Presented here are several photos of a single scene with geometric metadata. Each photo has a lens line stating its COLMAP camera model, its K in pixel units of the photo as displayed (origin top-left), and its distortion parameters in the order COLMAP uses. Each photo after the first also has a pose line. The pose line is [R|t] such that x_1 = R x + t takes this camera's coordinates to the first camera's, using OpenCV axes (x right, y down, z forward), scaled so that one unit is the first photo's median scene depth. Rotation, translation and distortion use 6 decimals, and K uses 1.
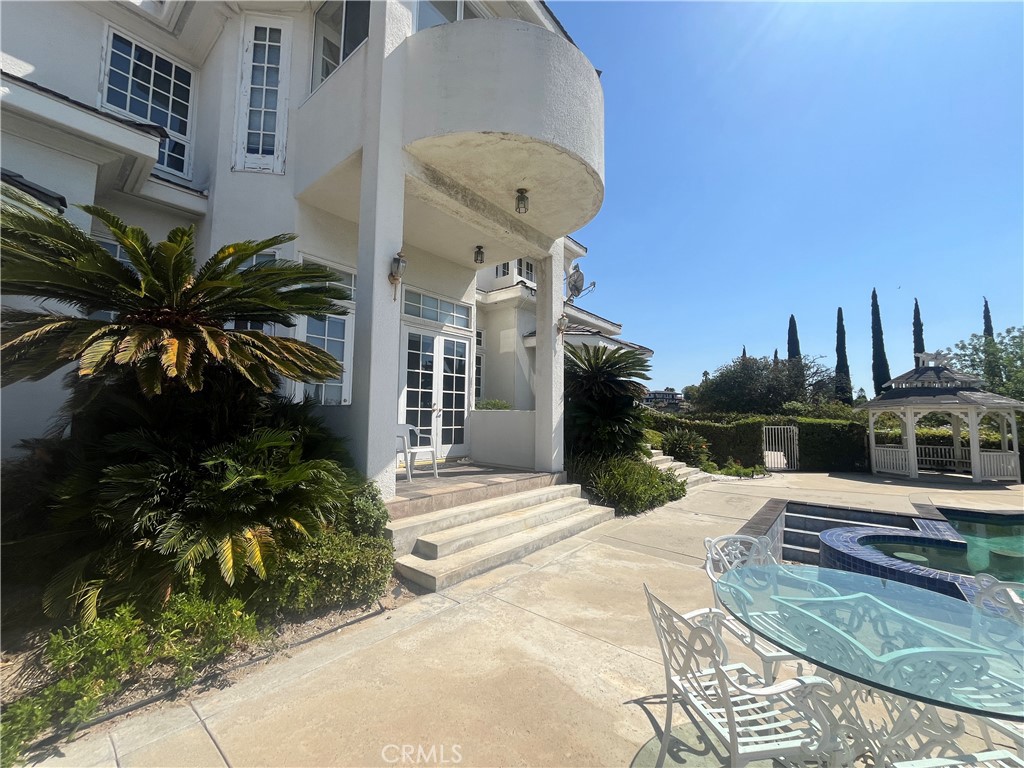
lens RADIAL K [[410.5, 0, 508.7], [0, 410.5, 384.7], [0, 0, 1]] dist [-0.000250, -0.000523]
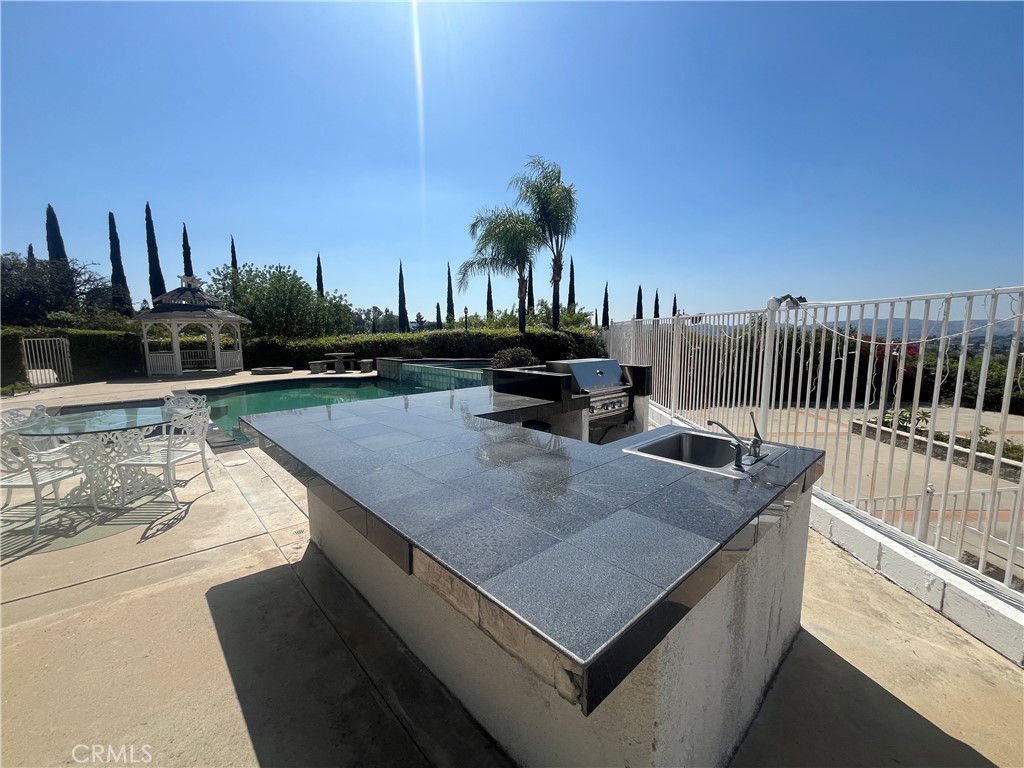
lens RADIAL K [[410.5, 0, 508.0], [0, 410.5, 383.6], [0, 0, 1]] dist [-0.000250, -0.000523]
pose [[0.144014, -0.136494, 0.980117, -0.092954], [-0.071543, 0.986414, 0.147883, -0.007970], [-0.986986, -0.091418, 0.132293, -0.137861]]
